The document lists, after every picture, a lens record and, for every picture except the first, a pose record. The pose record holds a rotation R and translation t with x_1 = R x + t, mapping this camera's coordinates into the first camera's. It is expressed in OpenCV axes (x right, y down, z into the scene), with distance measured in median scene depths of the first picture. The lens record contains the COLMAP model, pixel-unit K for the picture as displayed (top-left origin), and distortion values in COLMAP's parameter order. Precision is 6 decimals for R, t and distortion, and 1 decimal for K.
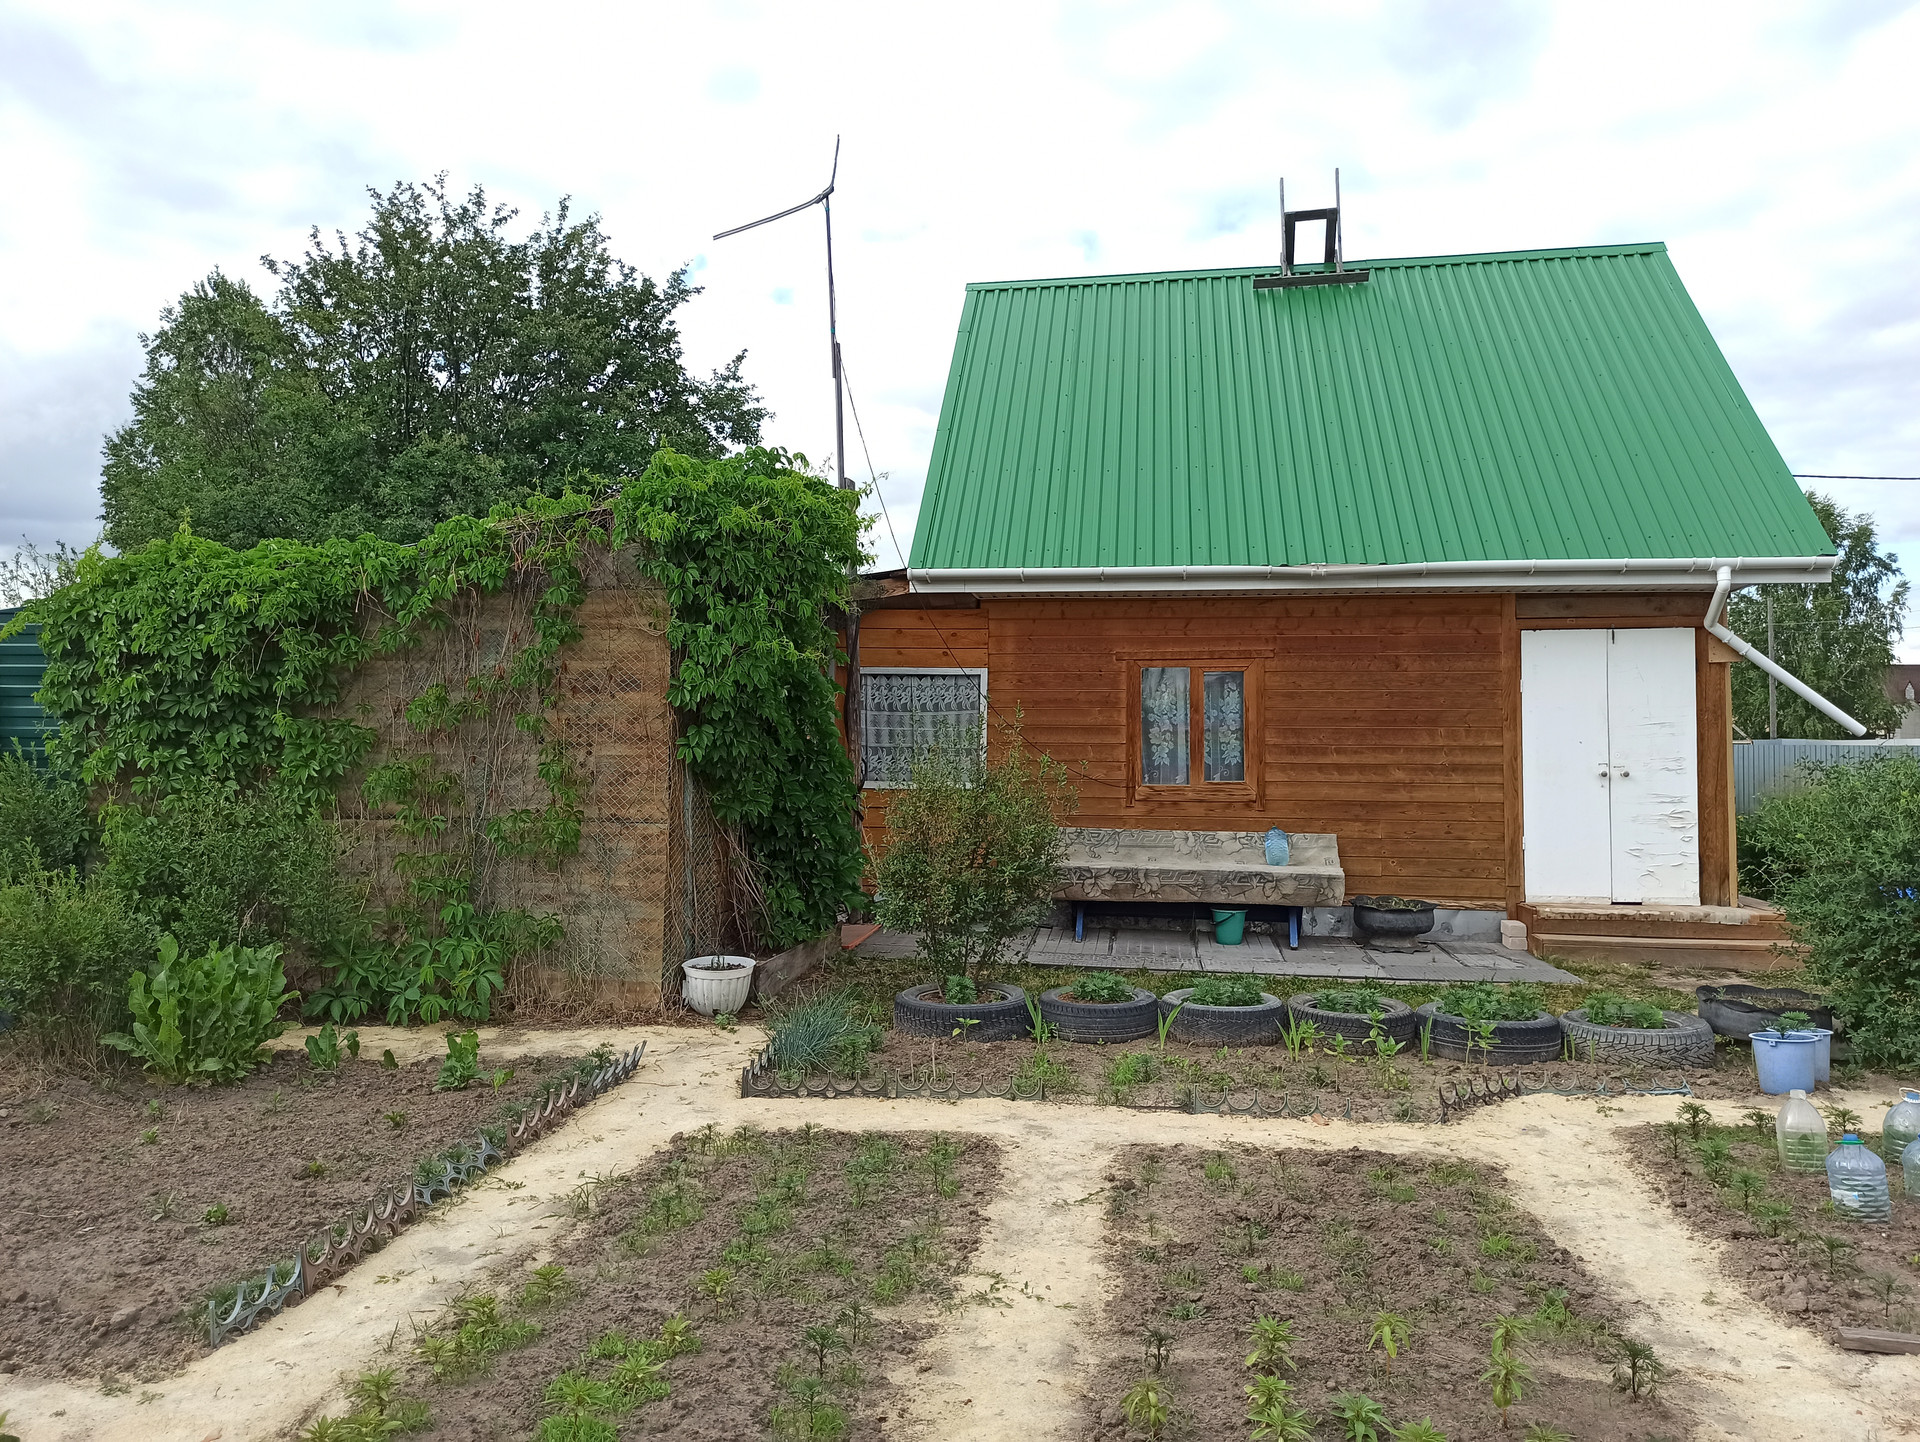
lens RADIAL K [[1421.4, 0, 960.2], [0, 1421.4, 712.7], [0, 0, 1]] dist [0.094687, -0.140024]
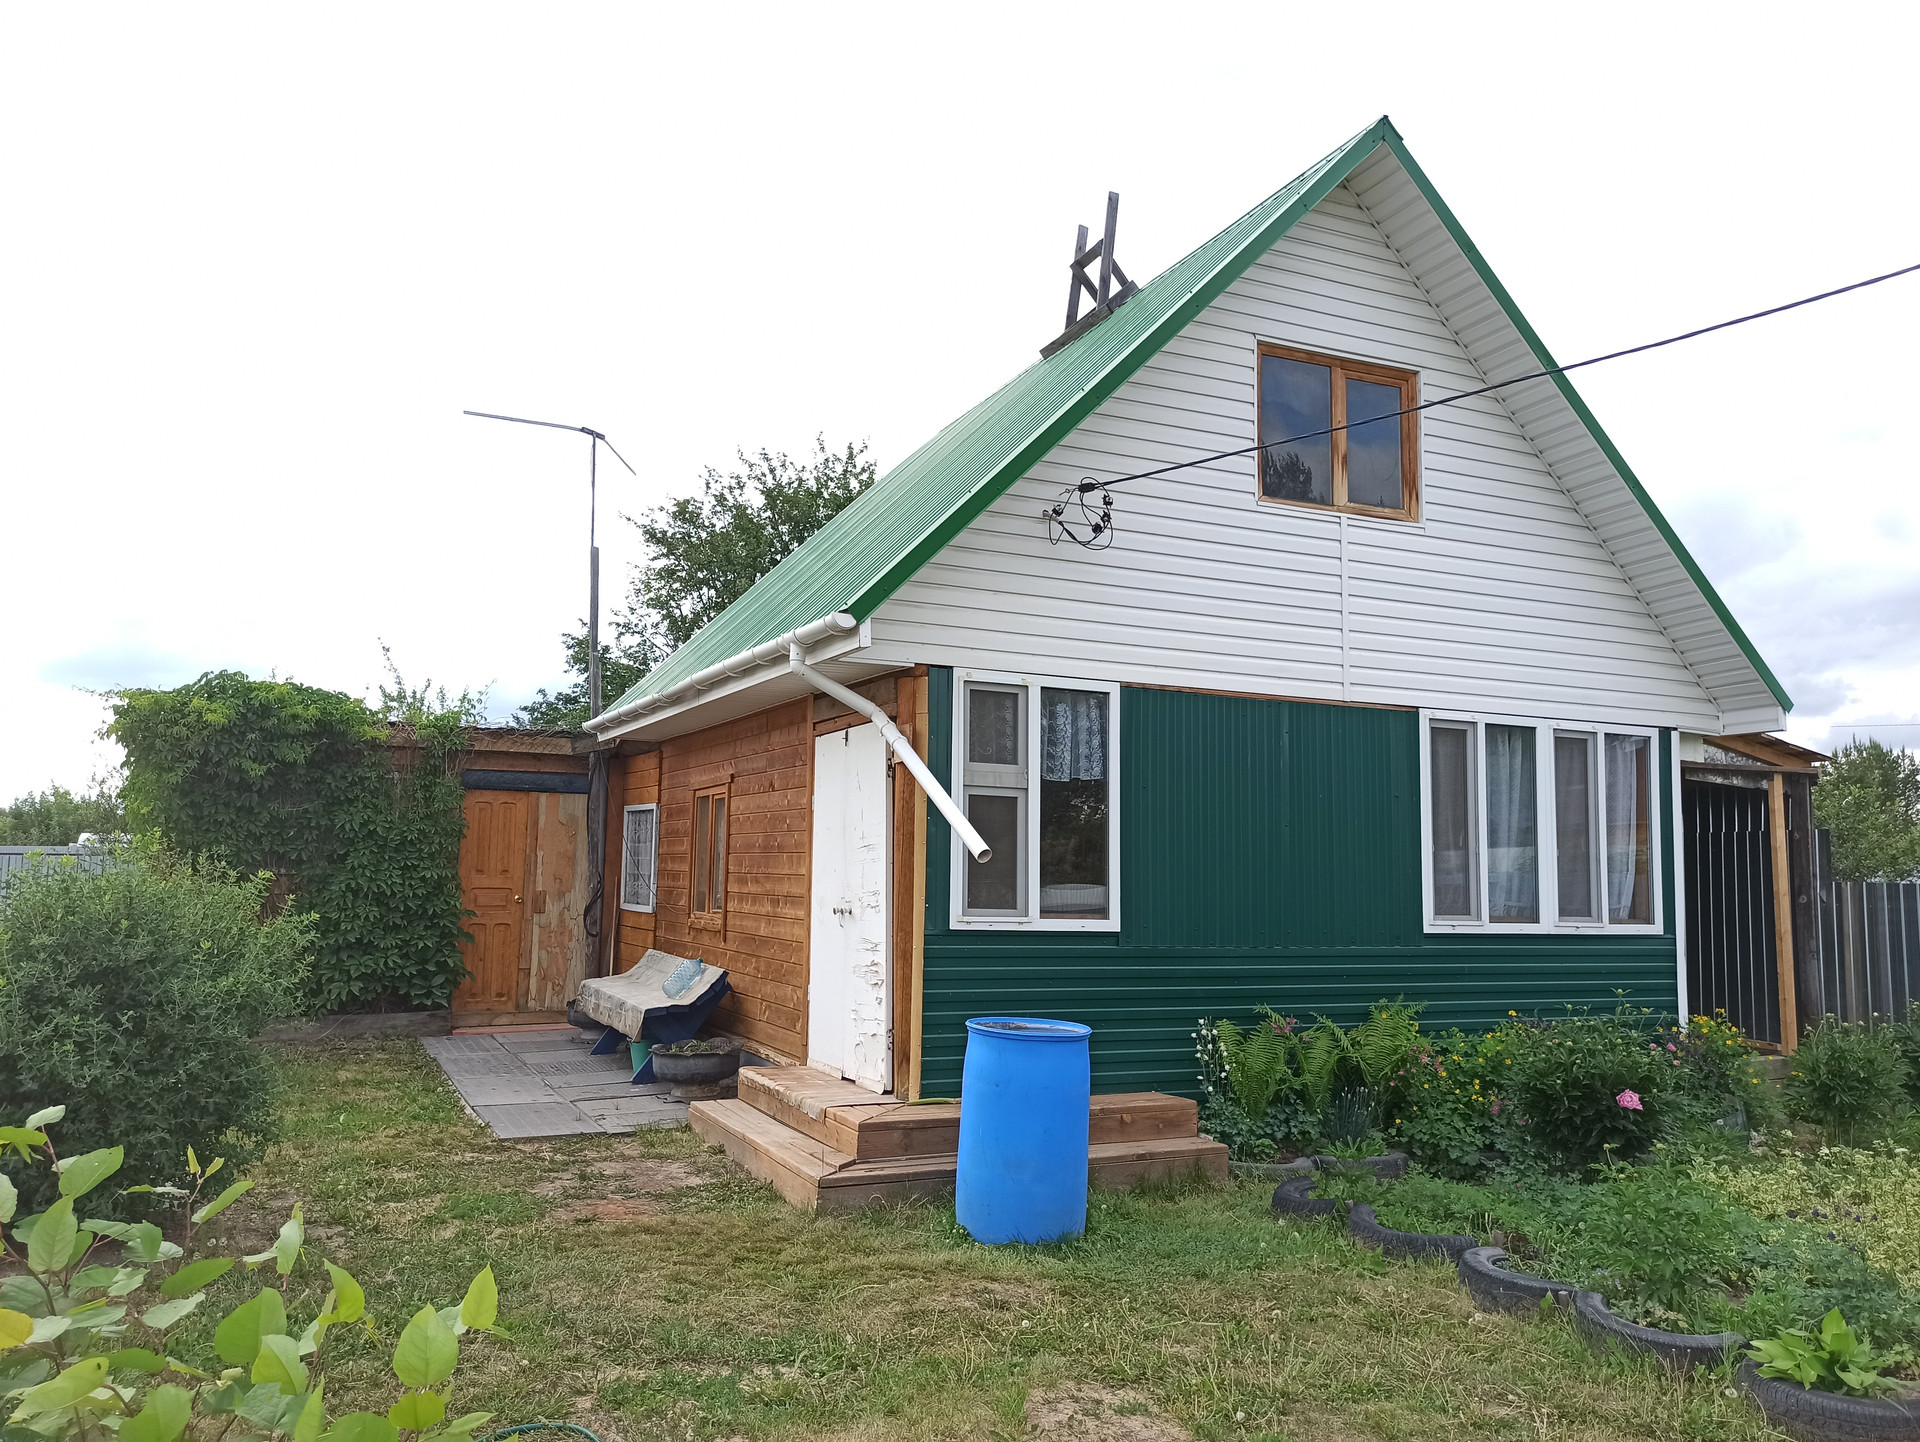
lens RADIAL K [[1421.4, 0, 960.2], [0, 1421.4, 712.7], [0, 0, 1]] dist [0.094687, -0.140024]
pose [[0.542625, -0.088360, -0.835314, 1.140937], [0.011153, 0.995122, -0.098020, 0.011726], [0.839901, 0.043871, 0.540964, 0.615984]]
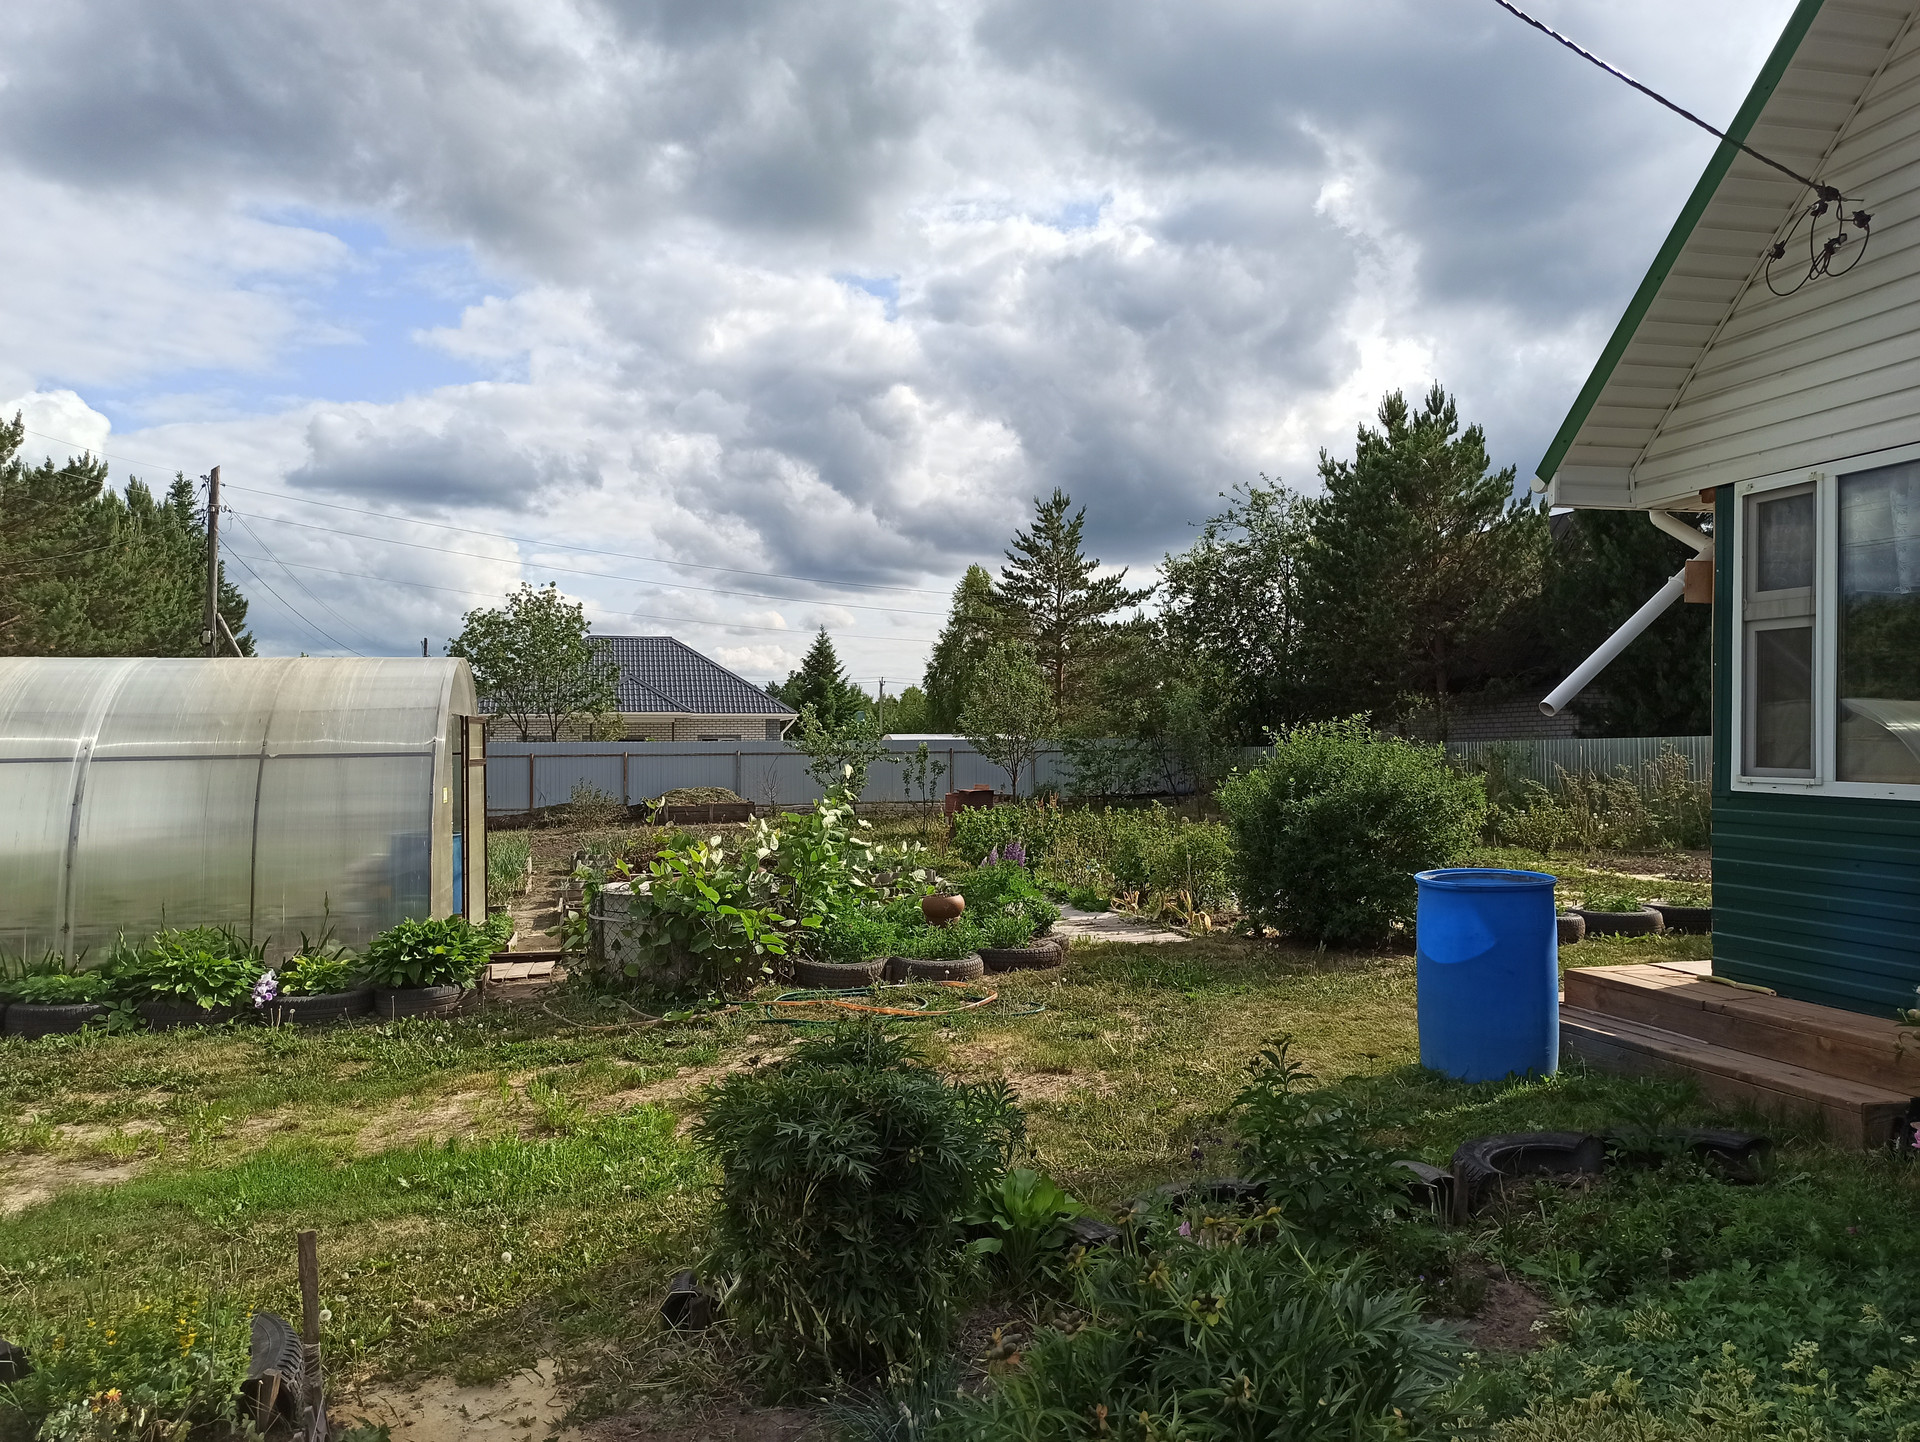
lens RADIAL K [[1421.4, 0, 960.2], [0, 1421.4, 712.7], [0, 0, 1]] dist [0.094687, -0.140024]
pose [[-0.911081, -0.007656, -0.412156, 1.090783], [0.012186, 0.998890, -0.045493, 0.040412], [0.412047, -0.046471, -0.909977, 1.429704]]
